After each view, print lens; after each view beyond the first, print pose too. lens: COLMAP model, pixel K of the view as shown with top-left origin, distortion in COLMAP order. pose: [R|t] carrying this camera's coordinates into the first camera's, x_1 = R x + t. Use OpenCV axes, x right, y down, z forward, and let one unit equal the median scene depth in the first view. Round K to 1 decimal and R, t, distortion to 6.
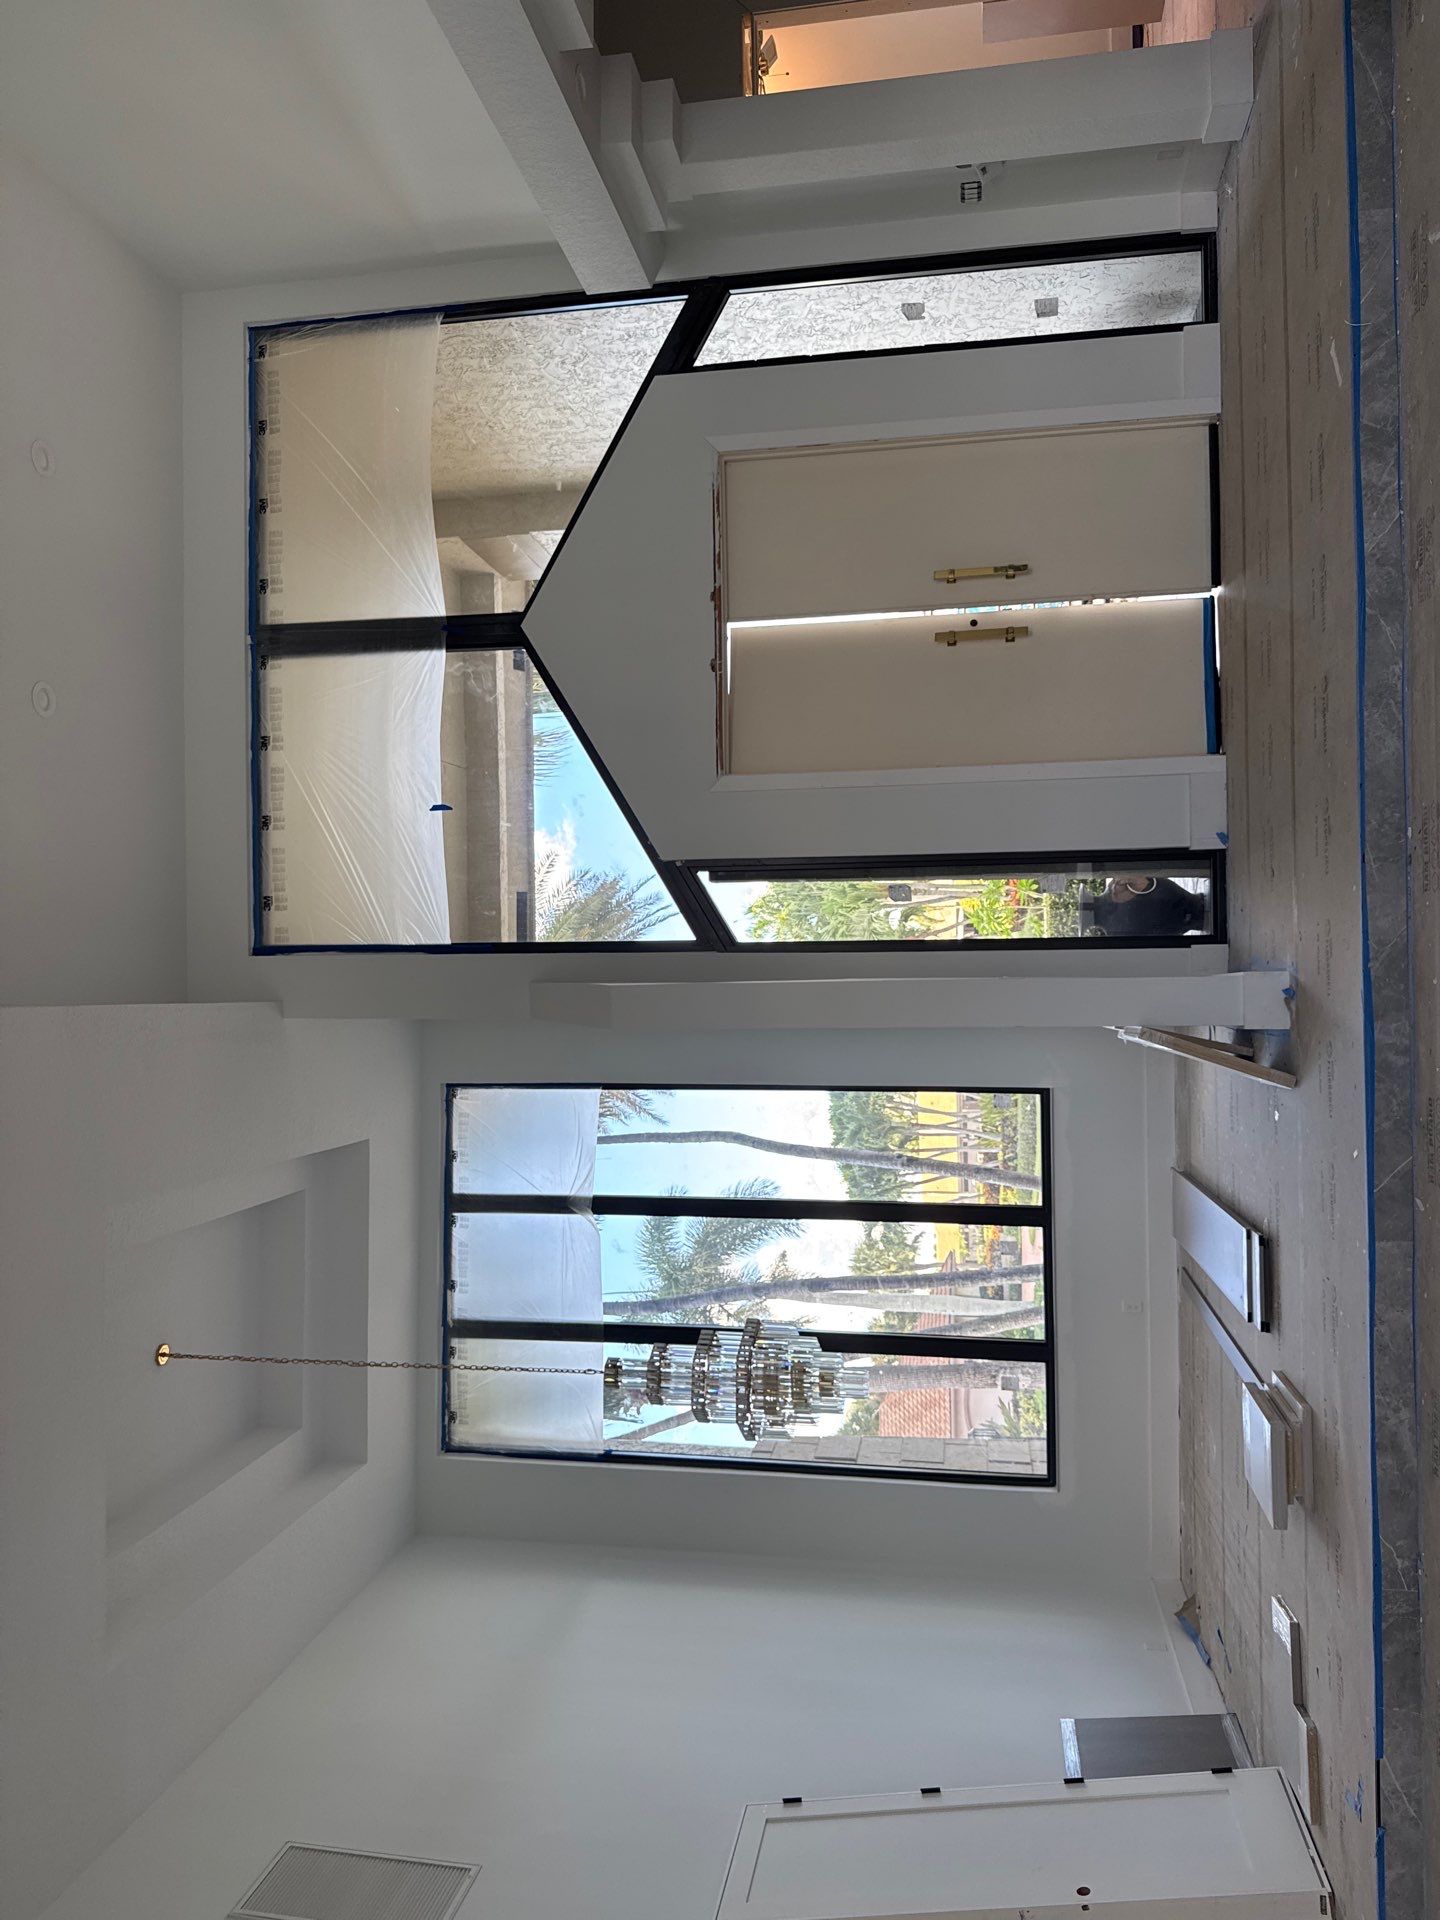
lens RADIAL K [[1337.7, 0, 726.8], [0, 1337.7, 952.6], [0, 0, 1]] dist [0.022988, -0.018276]
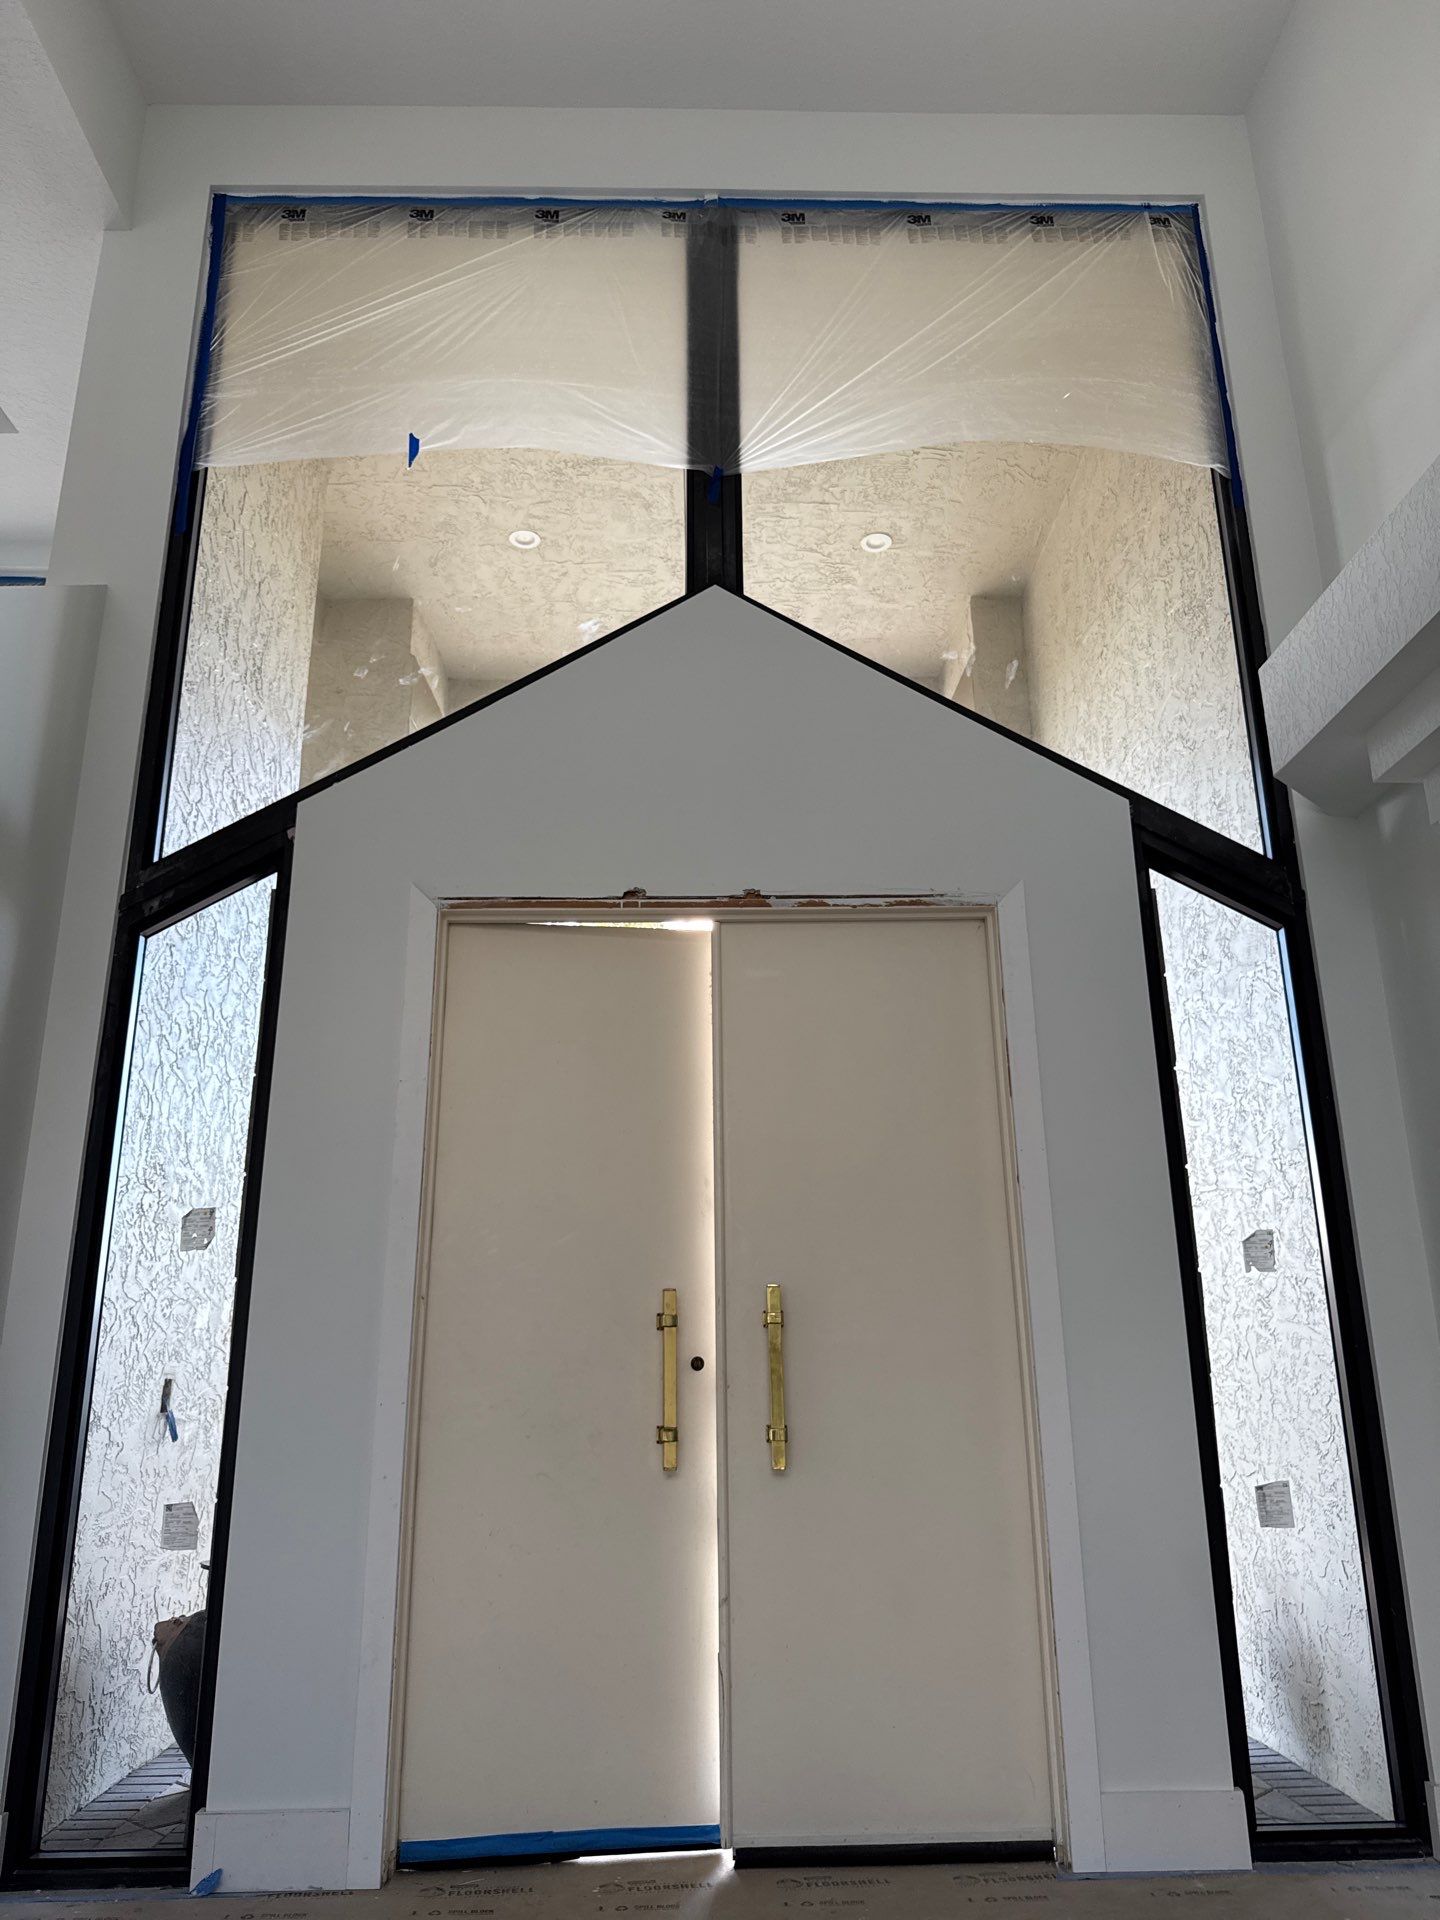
lens RADIAL K [[1337.7, 0, 711.6], [0, 1337.7, 955.8], [0, 0, 1]] dist [0.022988, -0.018276]
pose [[-0.002249, 0.992818, -0.119617, 0.078617], [-0.999994, -0.002552, -0.002374, -0.232274], [-0.002662, 0.119611, 0.992817, 0.405929]]
